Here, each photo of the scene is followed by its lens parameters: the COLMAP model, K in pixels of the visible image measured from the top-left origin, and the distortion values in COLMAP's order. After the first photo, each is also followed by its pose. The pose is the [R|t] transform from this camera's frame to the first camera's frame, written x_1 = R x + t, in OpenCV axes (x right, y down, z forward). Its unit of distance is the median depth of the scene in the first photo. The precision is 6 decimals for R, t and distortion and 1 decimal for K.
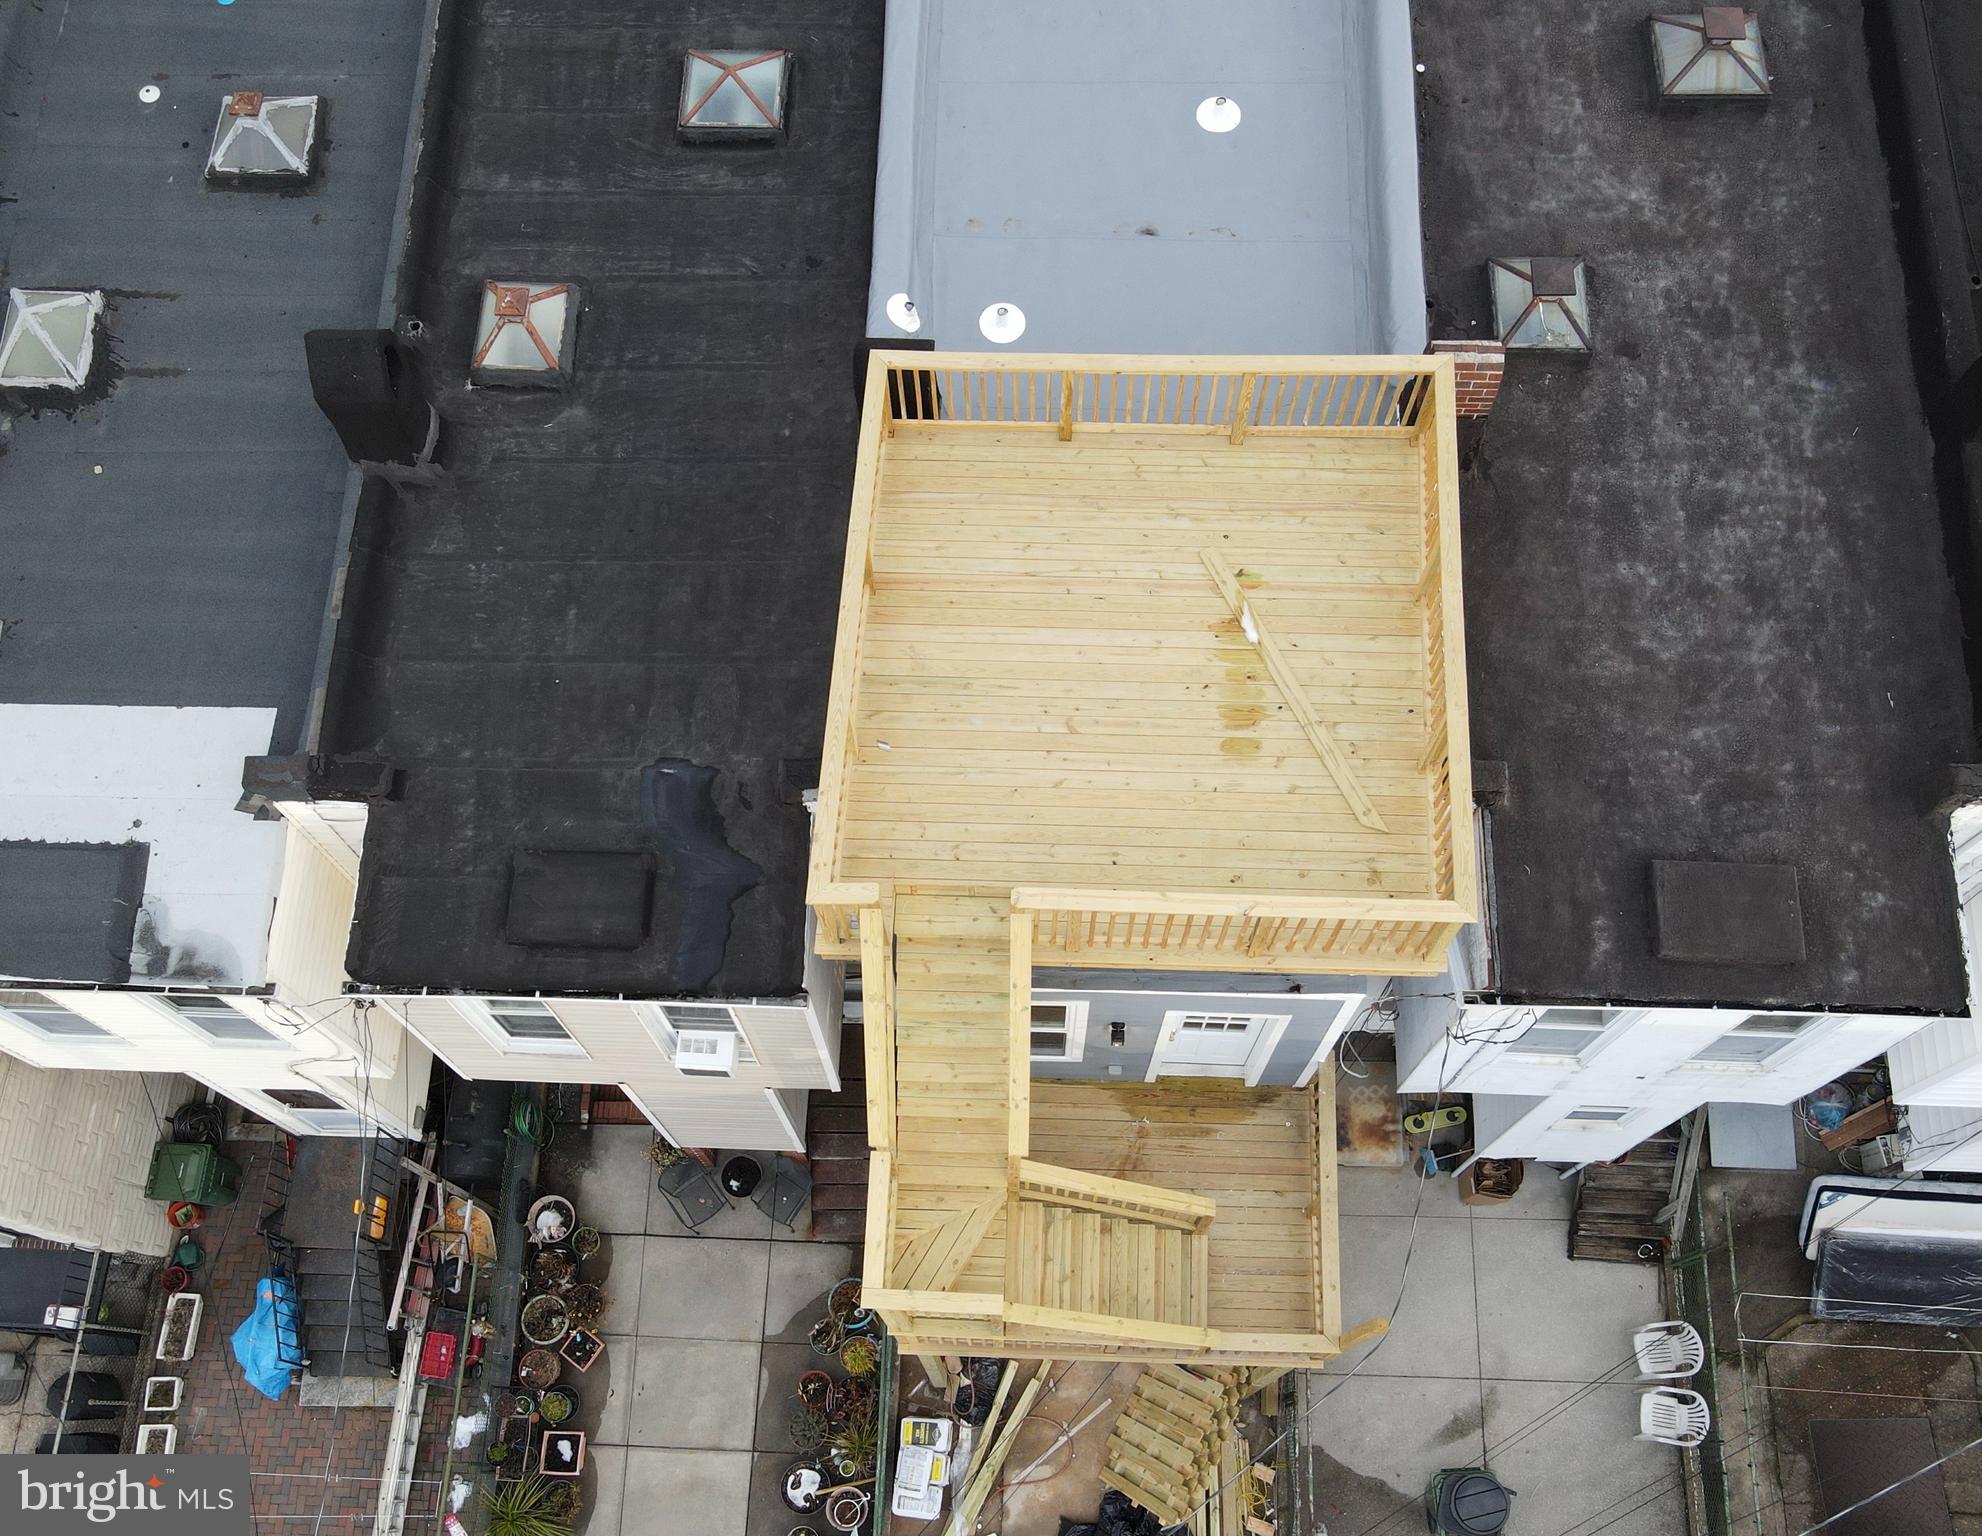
lens RADIAL K [[1689.2, 0, 977.9], [0, 1689.2, 767.8], [0, 0, 1]] dist [-0.003281, 0.044615]
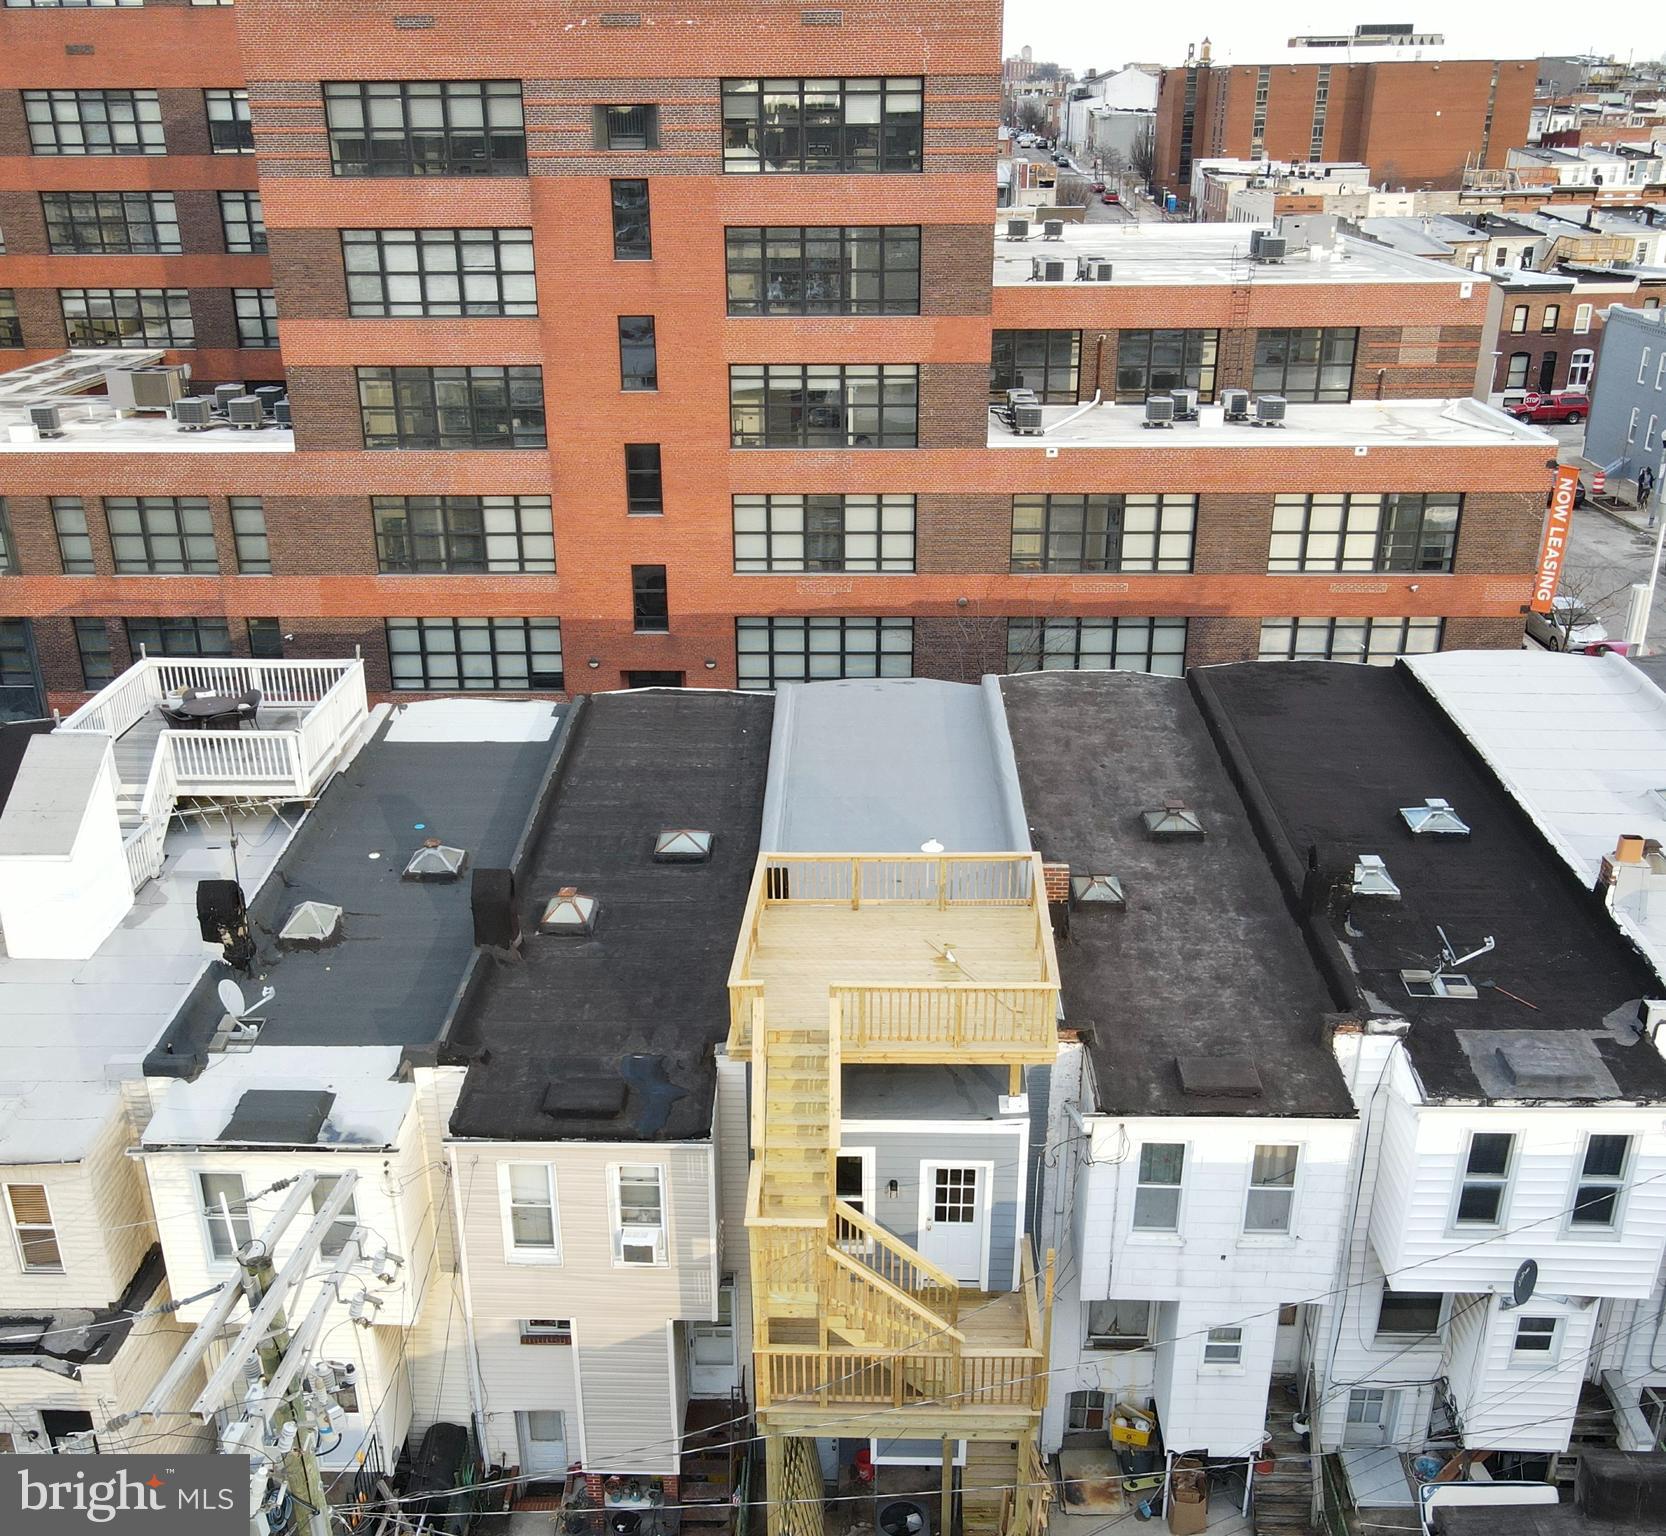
lens RADIAL K [[1676.0, 0, 833.0], [0, 1676.0, 768.0], [0, 0, 1]] dist [-0.003527, 0.002820]
pose [[0.999682, 0.011148, 0.022625, -0.019428], [0.008843, 0.685156, -0.728342, 1.055835], [-0.023621, 0.728311, 0.684840, -0.431379]]
